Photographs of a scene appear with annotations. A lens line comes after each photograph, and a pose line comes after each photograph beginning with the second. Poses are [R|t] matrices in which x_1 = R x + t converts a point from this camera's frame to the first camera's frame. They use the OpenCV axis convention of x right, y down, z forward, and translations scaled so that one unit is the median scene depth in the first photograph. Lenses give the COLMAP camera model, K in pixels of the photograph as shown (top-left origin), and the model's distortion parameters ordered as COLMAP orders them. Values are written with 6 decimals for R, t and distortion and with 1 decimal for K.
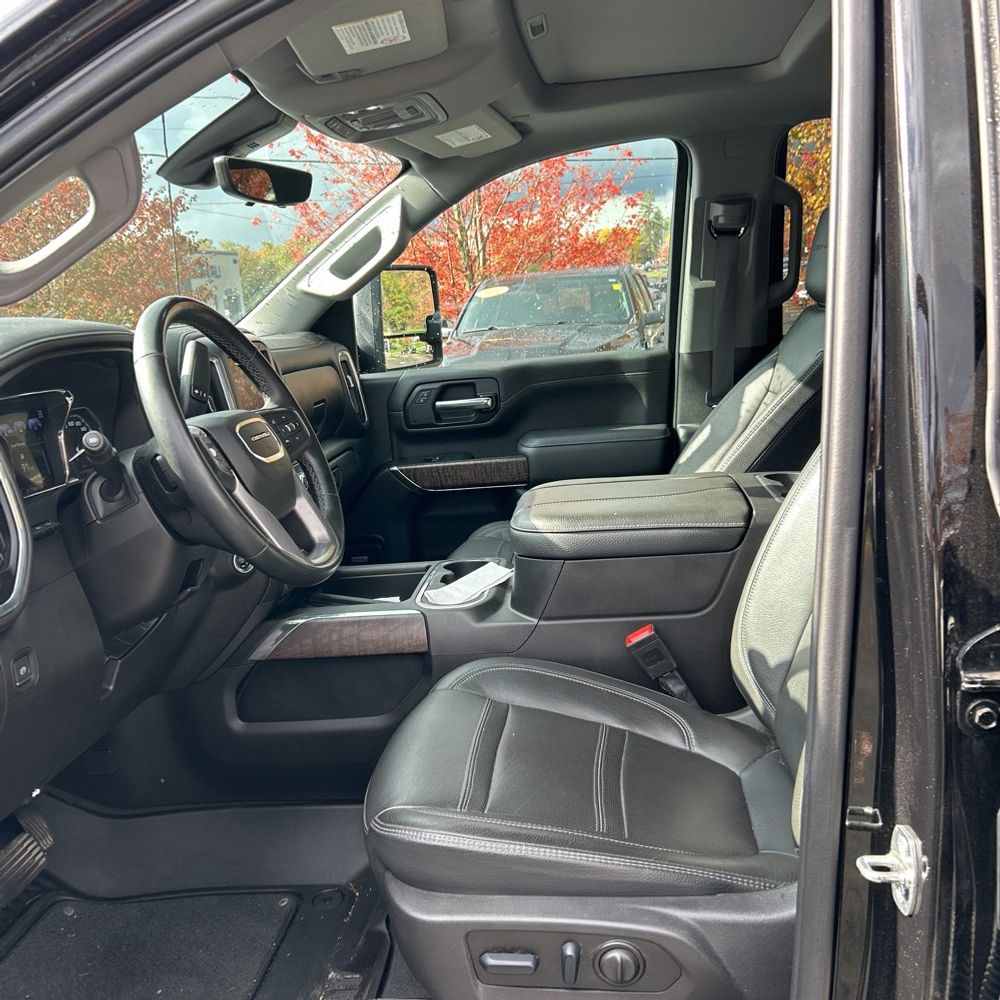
lens RADIAL K [[1011.6, 0, 494.9], [0, 1011.6, 476.6], [0, 0, 1]] dist [0.078839, -0.113688]
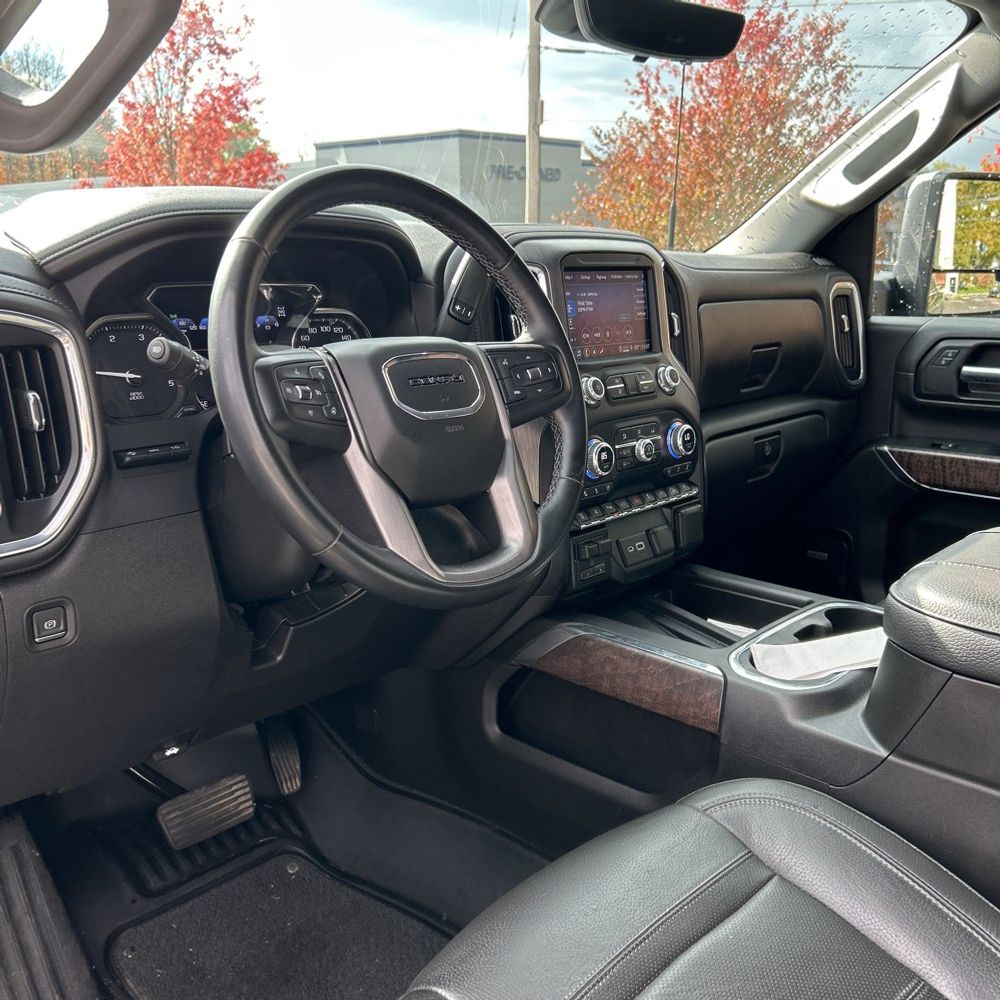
lens RADIAL K [[1011.6, 0, 494.9], [0, 1011.6, 476.6], [0, 0, 1]] dist [0.078839, -0.113688]
pose [[0.797562, 0.206060, -0.566951, 0.110892], [-0.164767, 0.978525, 0.123860, -0.036279], [0.580298, -0.005371, 0.814386, 0.249446]]
